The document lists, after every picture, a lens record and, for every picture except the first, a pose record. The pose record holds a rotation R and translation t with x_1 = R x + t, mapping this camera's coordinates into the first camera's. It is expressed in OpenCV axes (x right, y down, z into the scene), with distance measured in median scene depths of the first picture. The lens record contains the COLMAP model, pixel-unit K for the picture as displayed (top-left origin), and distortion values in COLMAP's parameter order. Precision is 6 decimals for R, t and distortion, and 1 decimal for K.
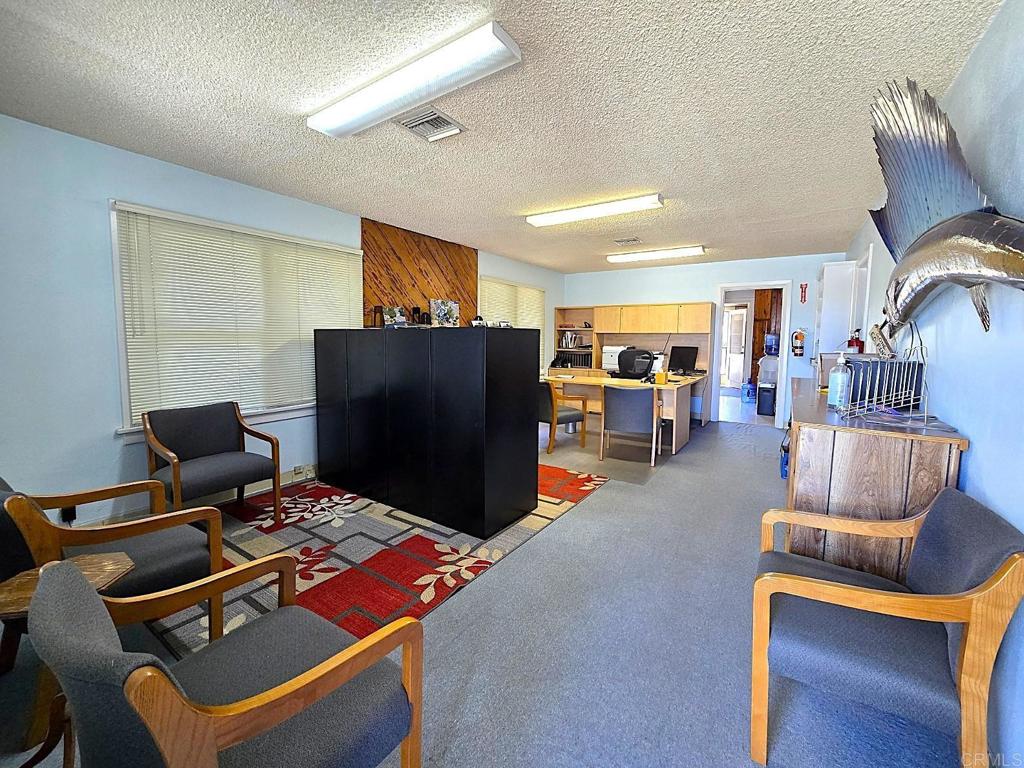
lens RADIAL K [[423.1, 0, 509.7], [0, 423.1, 369.9], [0, 0, 1]] dist [-0.001477, 0.000698]
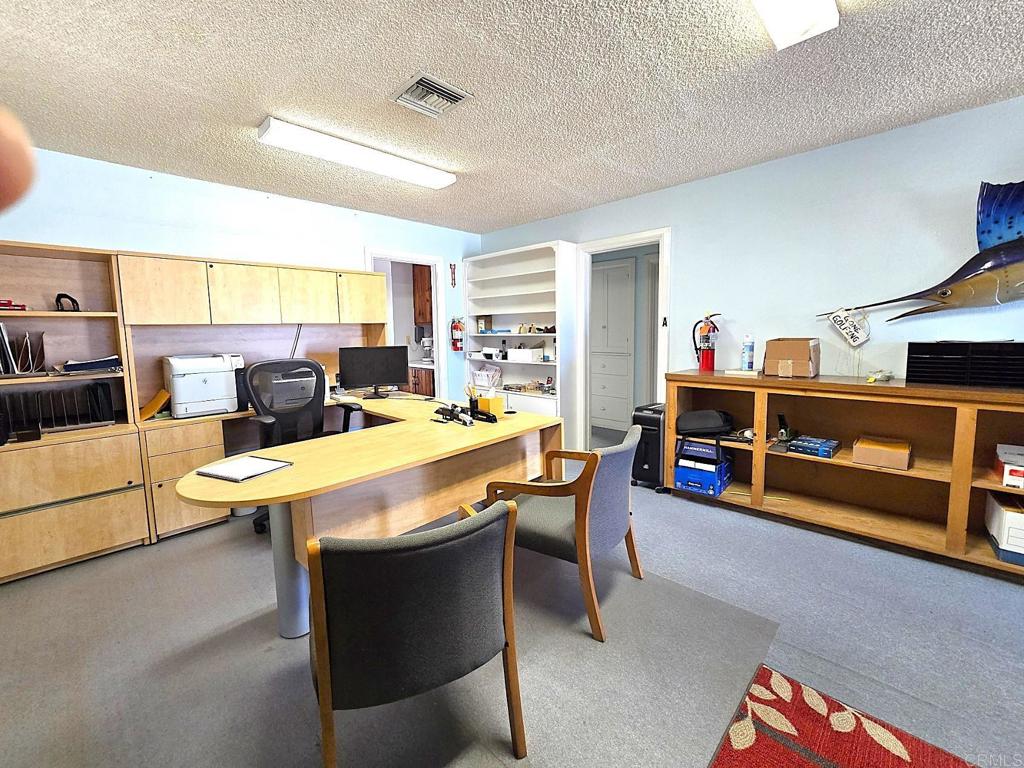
lens RADIAL K [[423.1, 0, 509.7], [0, 423.1, 369.9], [0, 0, 1]] dist [-0.001477, 0.000698]
pose [[0.182854, -0.108017, 0.977188, -0.108773], [0.097933, 0.991004, 0.091219, -0.054877], [-0.978250, 0.079019, 0.191787, 0.669892]]
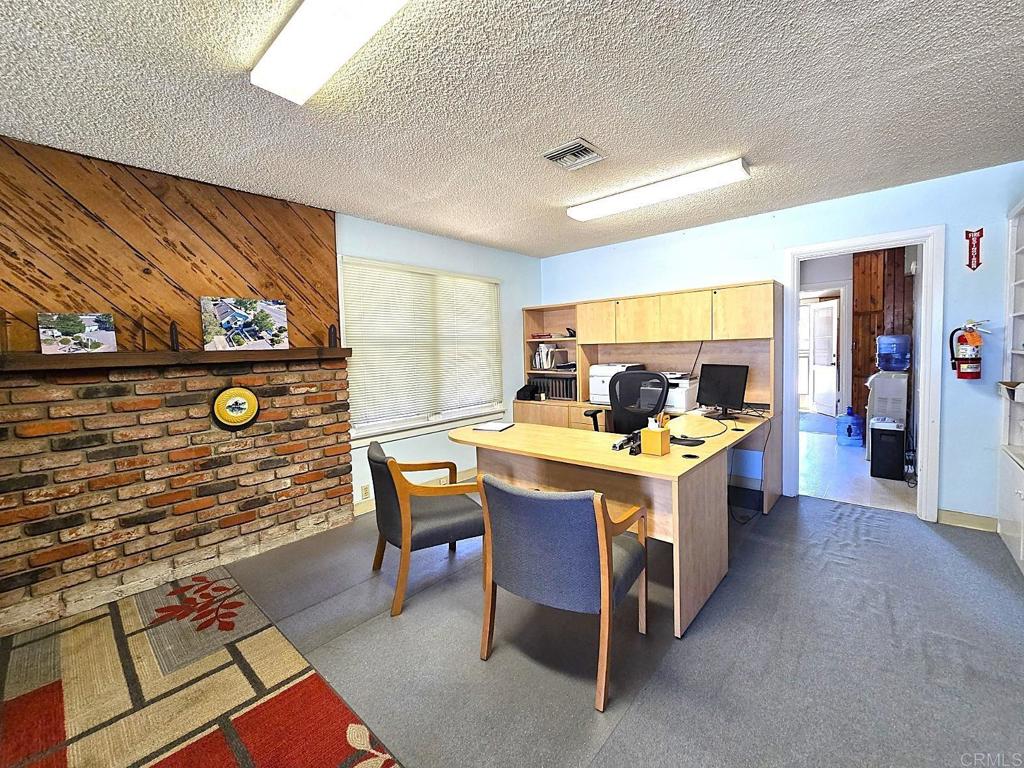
lens RADIAL K [[423.1, 0, 509.7], [0, 423.1, 369.9], [0, 0, 1]] dist [-0.001477, 0.000698]
pose [[0.989330, -0.029486, -0.142675, 0.207282], [0.025313, 0.999200, -0.030975, -0.036295], [0.143474, 0.027033, 0.989285, 0.399267]]
